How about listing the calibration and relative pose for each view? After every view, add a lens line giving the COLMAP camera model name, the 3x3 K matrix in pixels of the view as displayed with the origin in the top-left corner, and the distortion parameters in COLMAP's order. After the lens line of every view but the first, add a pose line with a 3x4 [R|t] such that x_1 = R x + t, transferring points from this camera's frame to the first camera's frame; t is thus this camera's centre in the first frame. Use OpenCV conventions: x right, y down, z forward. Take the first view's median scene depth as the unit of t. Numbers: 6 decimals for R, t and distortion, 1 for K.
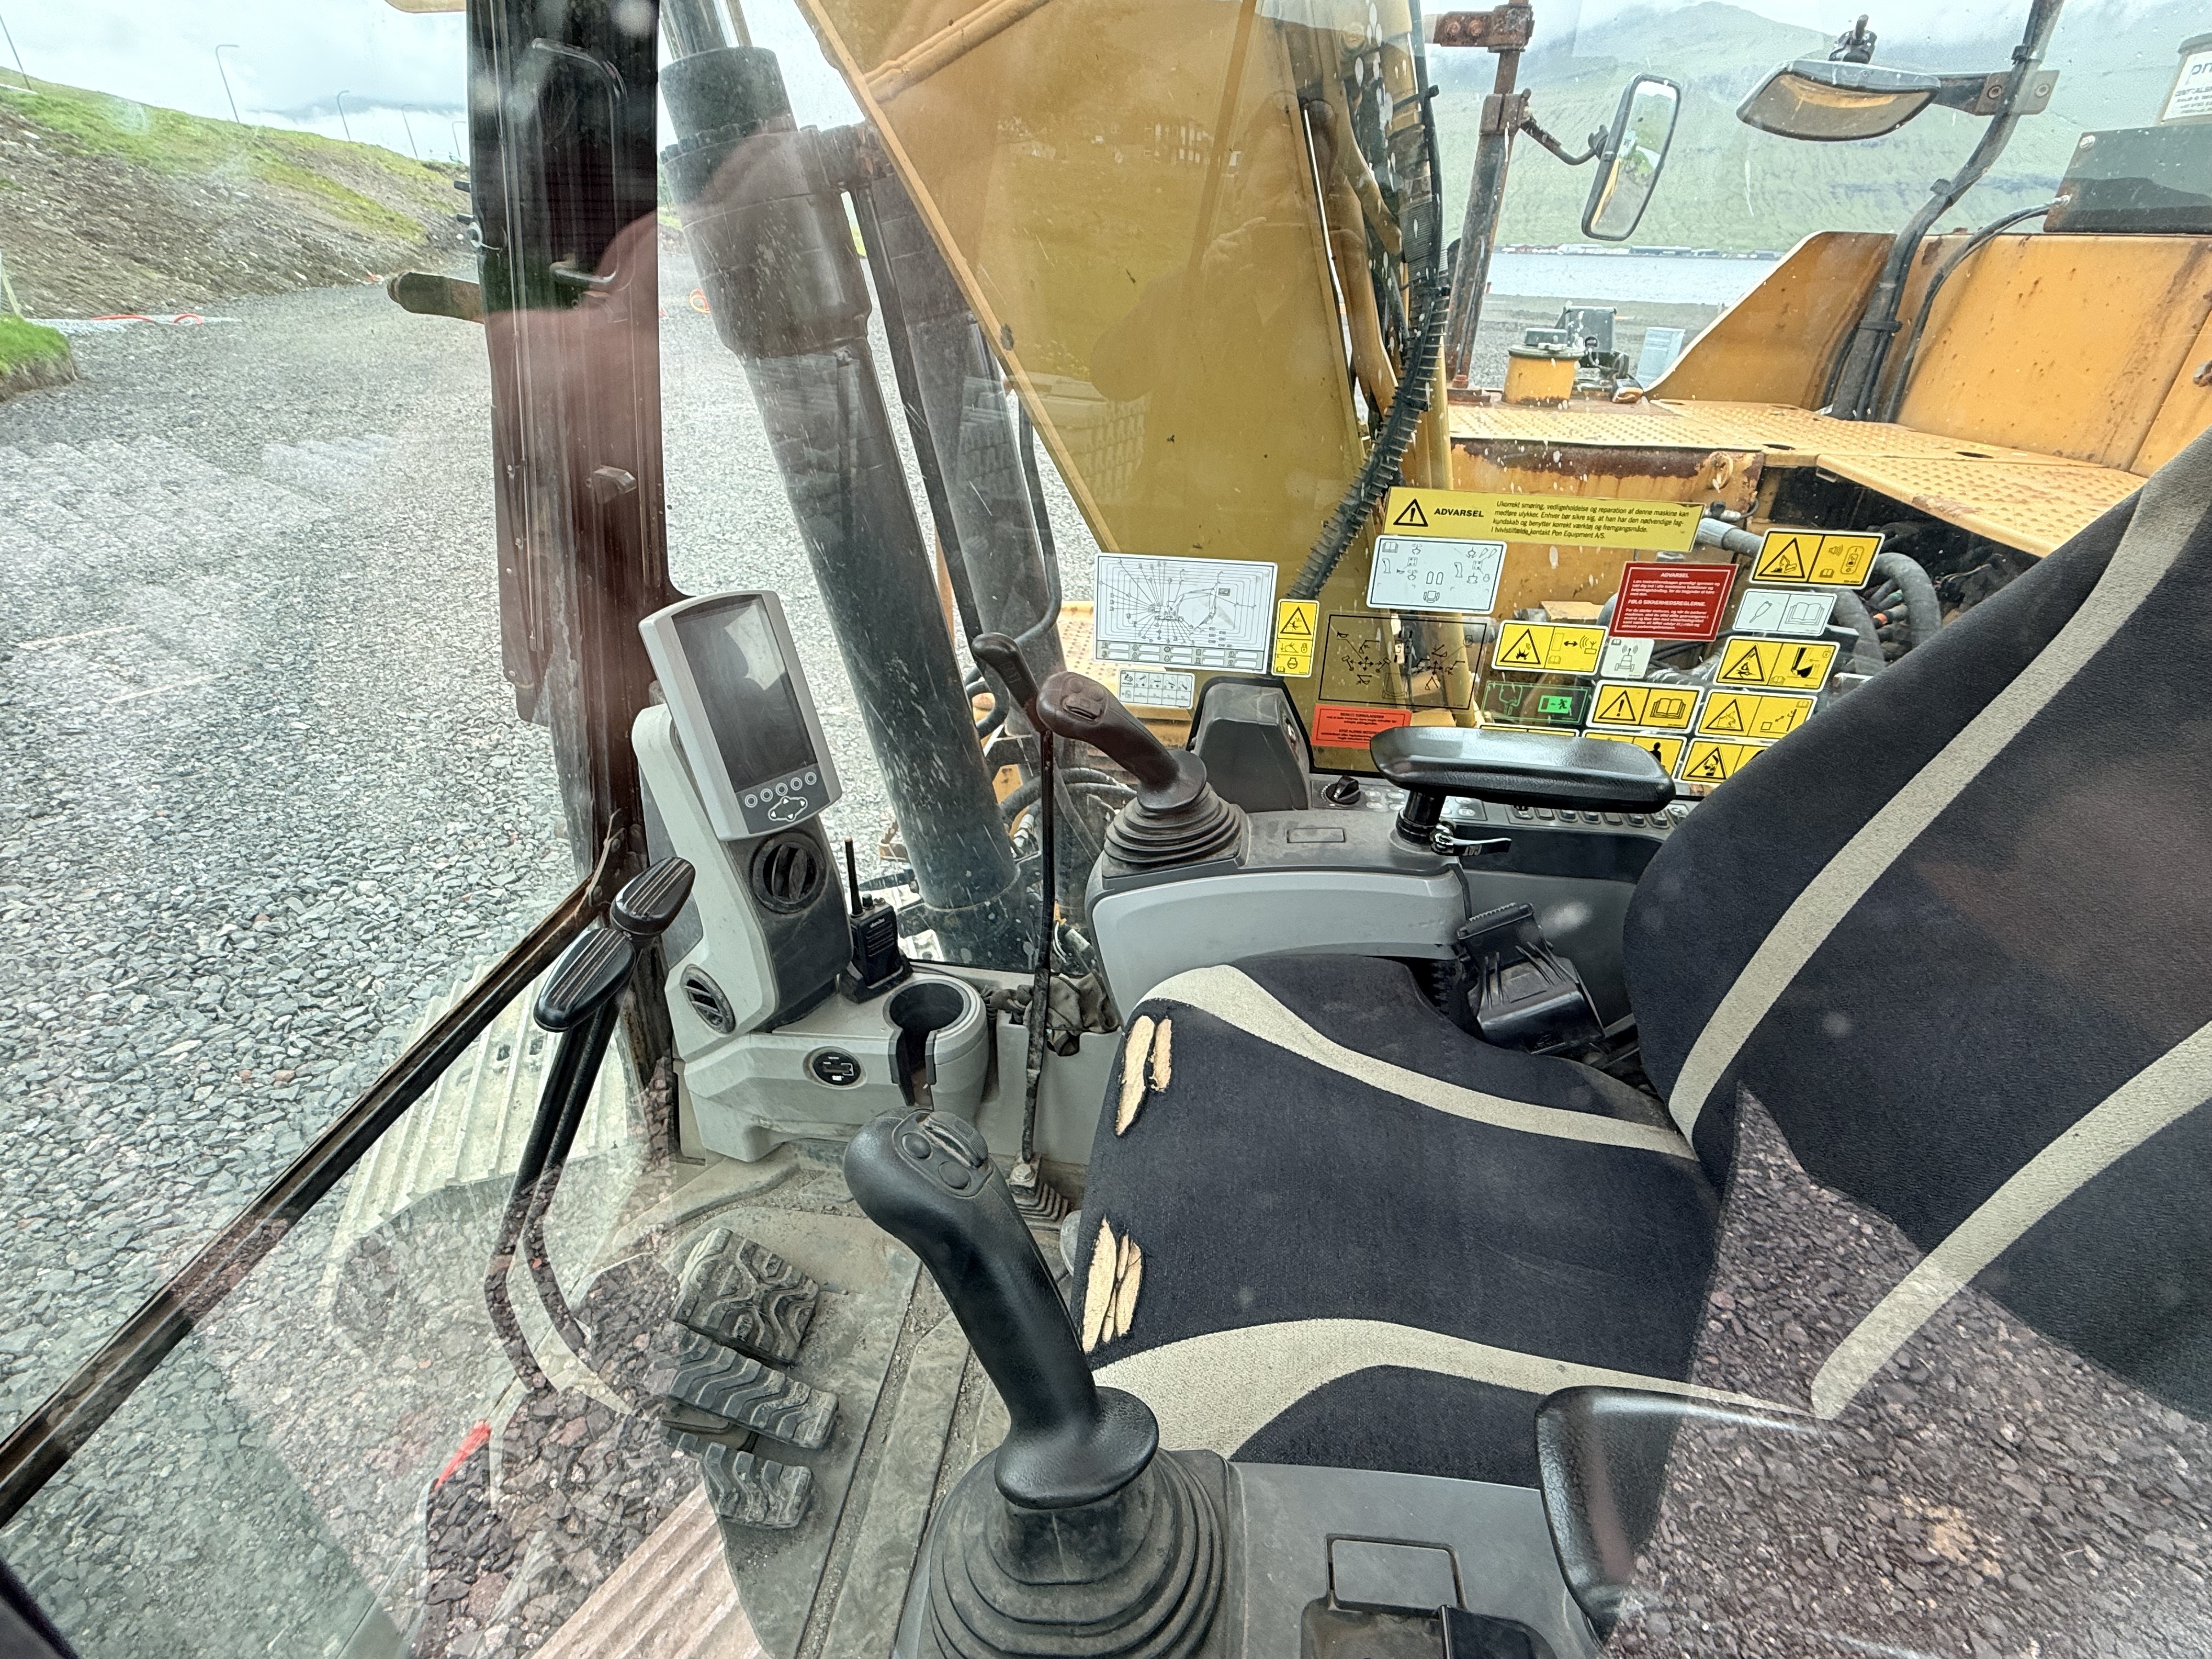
lens RADIAL K [[1032.4, 0, 1098.0], [0, 1032.4, 840.3], [0, 0, 1]] dist [-0.002899, 0.000252]
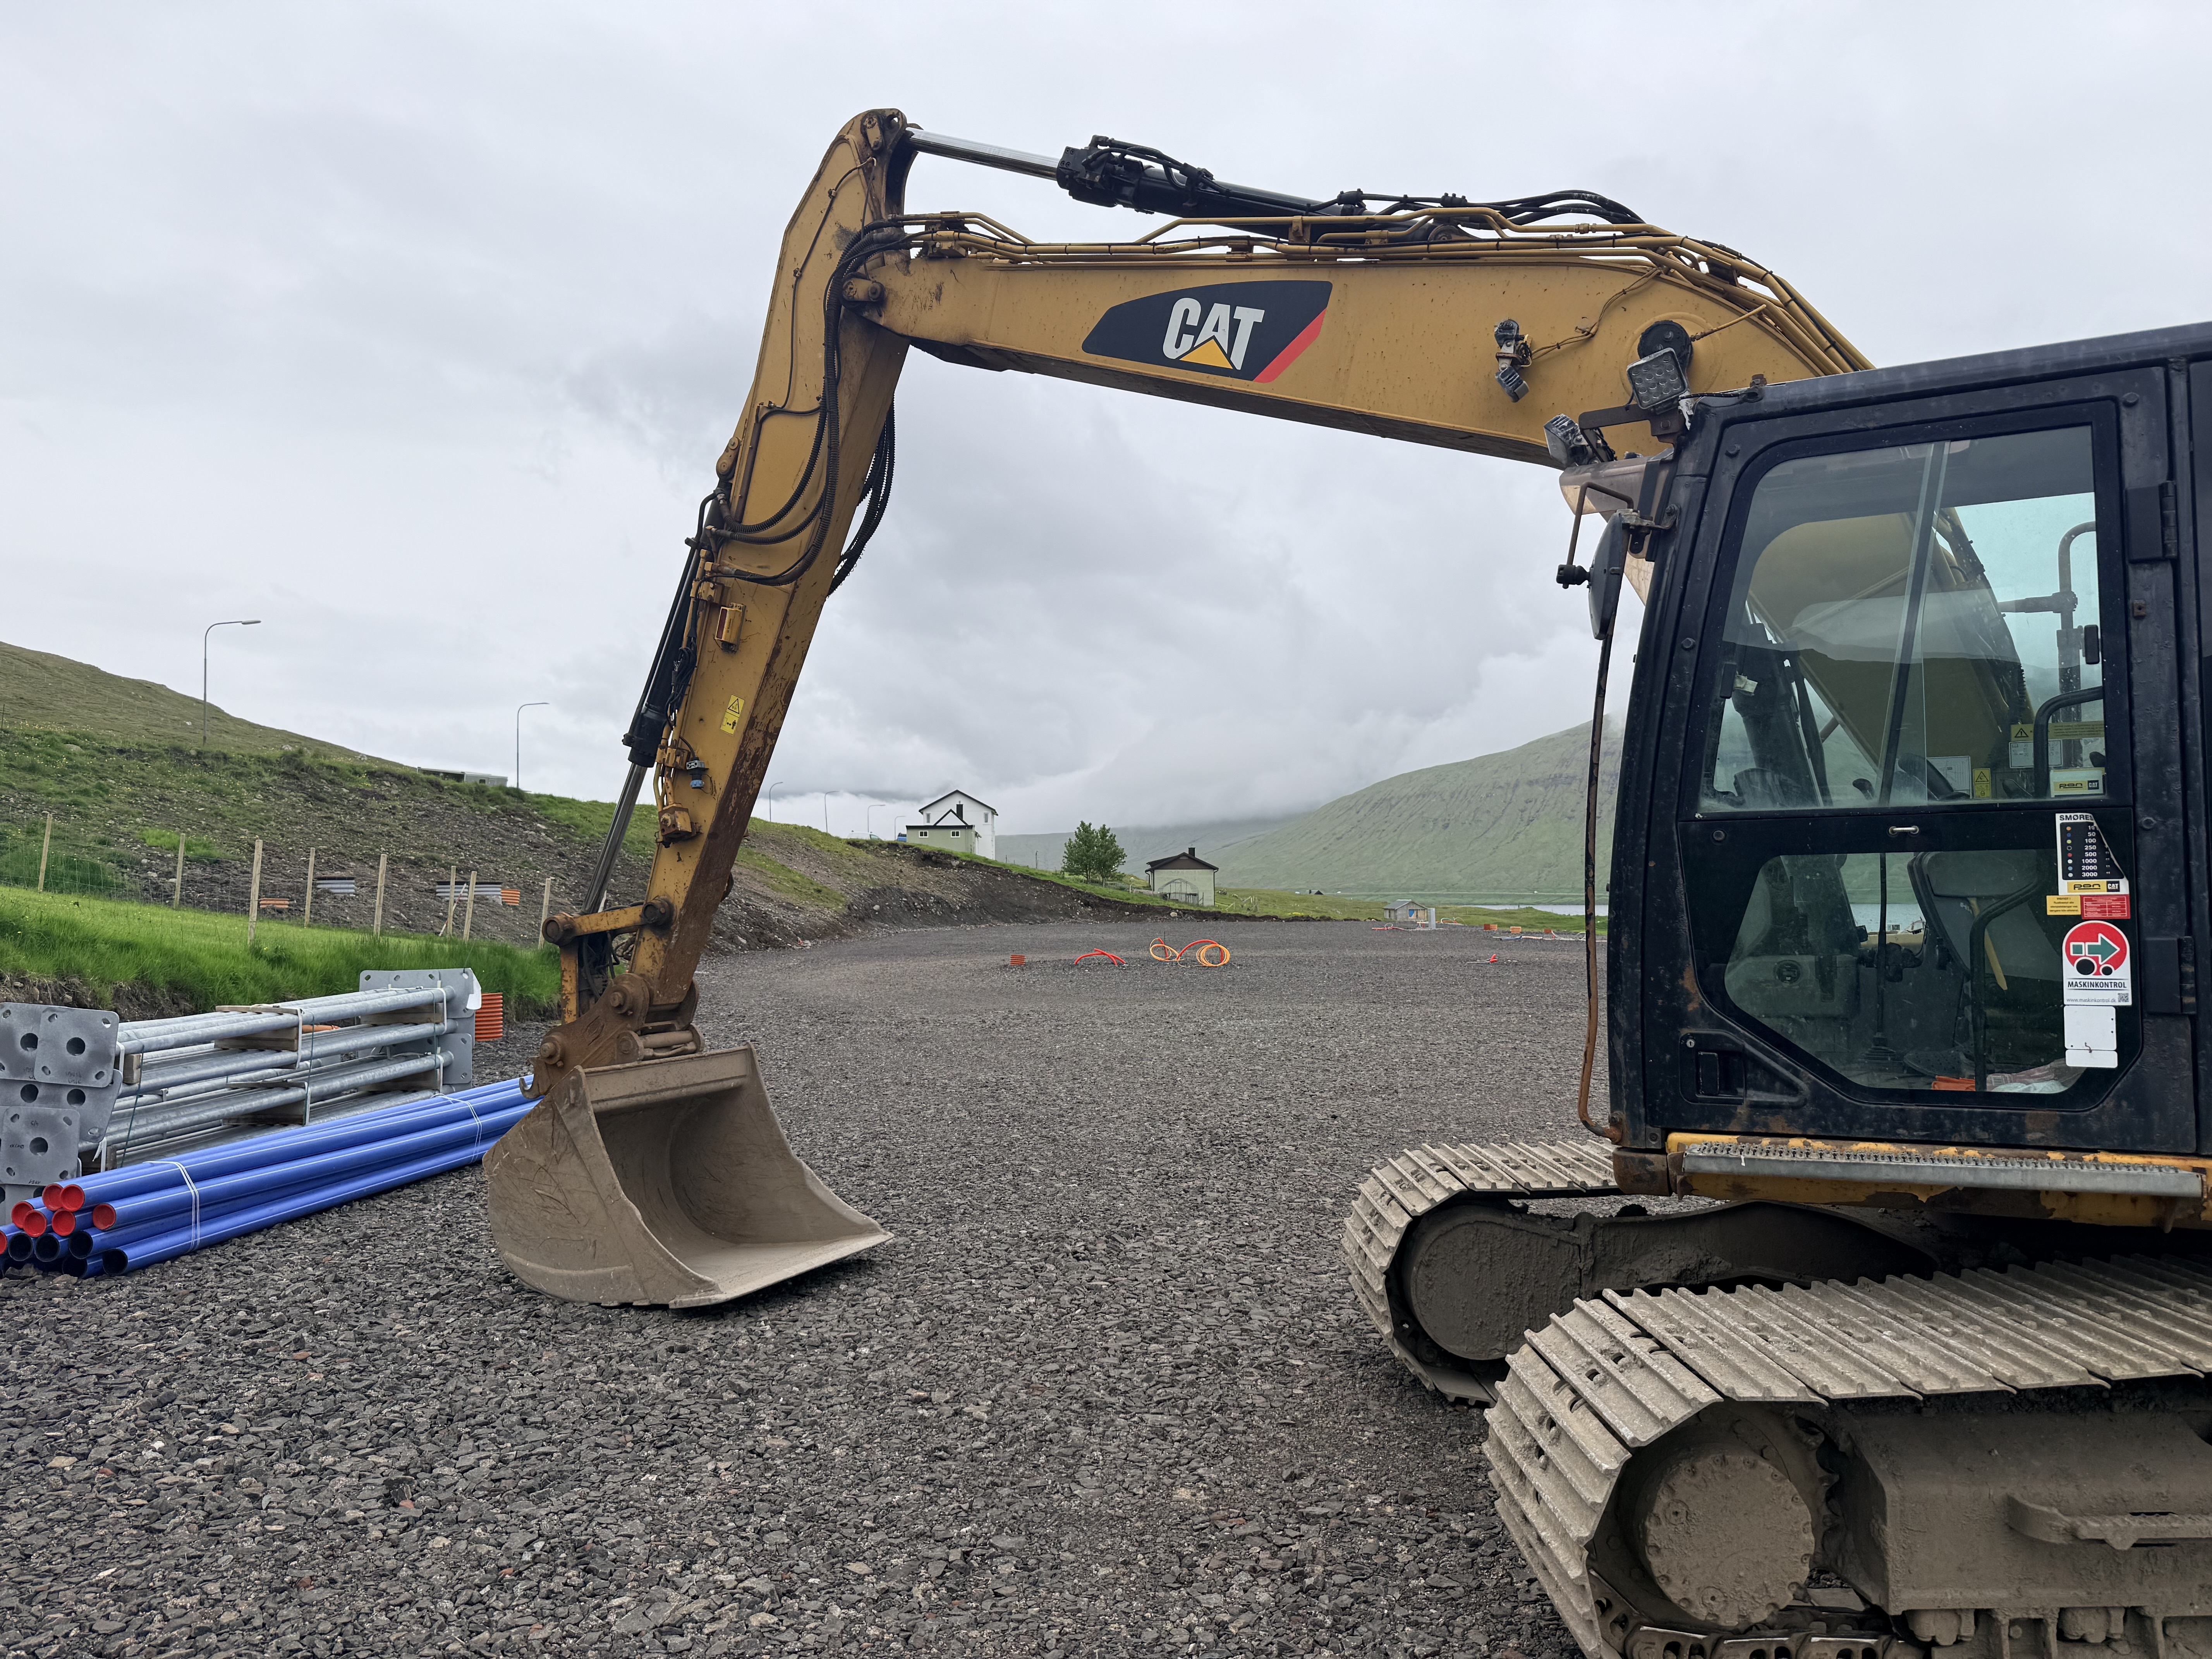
lens RADIAL K [[1528.5, 0, 1106.0], [0, 1528.5, 829.5], [0, 0, 1]] dist [0.063885, -0.087029]
pose [[0.947886, -0.042573, -0.315752, -0.645794], [-0.136630, 0.840968, -0.523551, 2.132763], [0.287826, 0.539408, 0.791325, -2.539305]]
